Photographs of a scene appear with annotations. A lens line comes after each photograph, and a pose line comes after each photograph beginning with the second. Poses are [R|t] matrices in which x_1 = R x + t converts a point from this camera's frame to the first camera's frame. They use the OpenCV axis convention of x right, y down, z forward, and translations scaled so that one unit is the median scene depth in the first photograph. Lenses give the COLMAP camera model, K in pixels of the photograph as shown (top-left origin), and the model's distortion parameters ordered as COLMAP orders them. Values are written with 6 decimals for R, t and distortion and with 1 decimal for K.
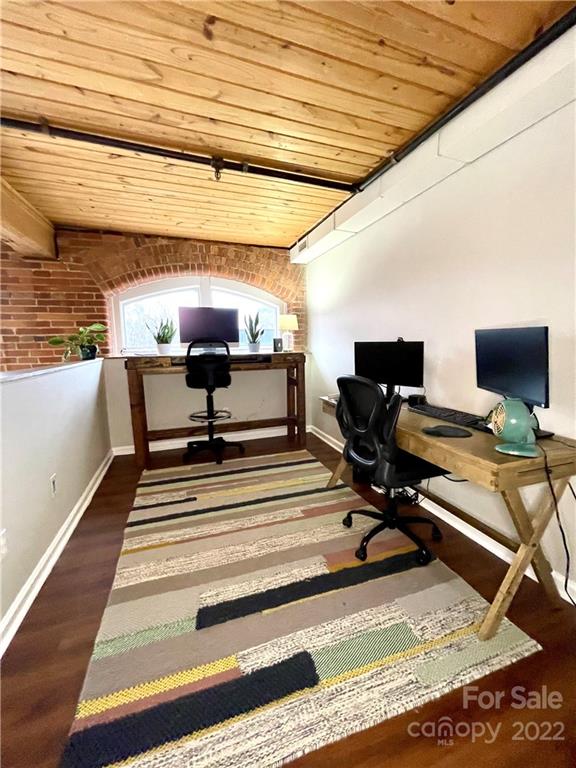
lens RADIAL K [[321.3, 0, 294.5], [0, 321.3, 381.0], [0, 0, 1]] dist [0.013512, 0.000260]
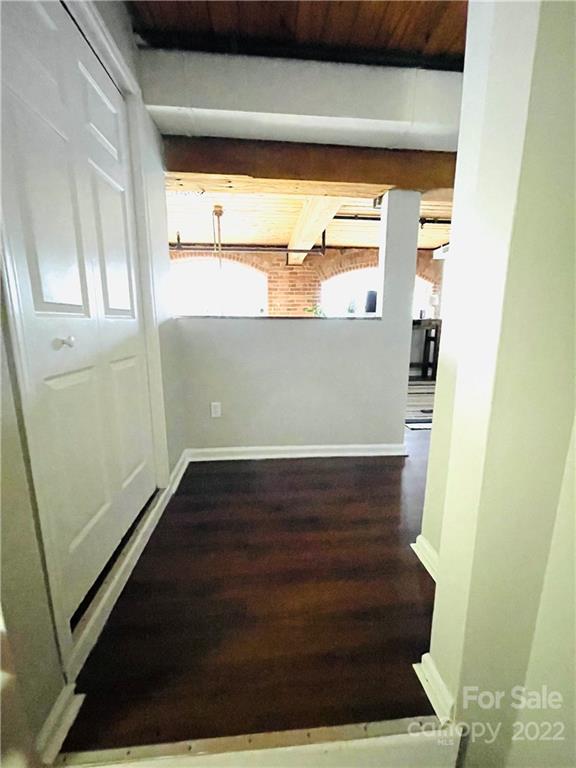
lens RADIAL K [[321.3, 0, 294.5], [0, 321.3, 381.0], [0, 0, 1]] dist [0.013512, 0.000260]
pose [[0.968307, 0.057517, -0.243051, -0.410702], [-0.041865, 0.996732, 0.069084, 0.205689], [0.246230, -0.056719, 0.967550, -1.089328]]
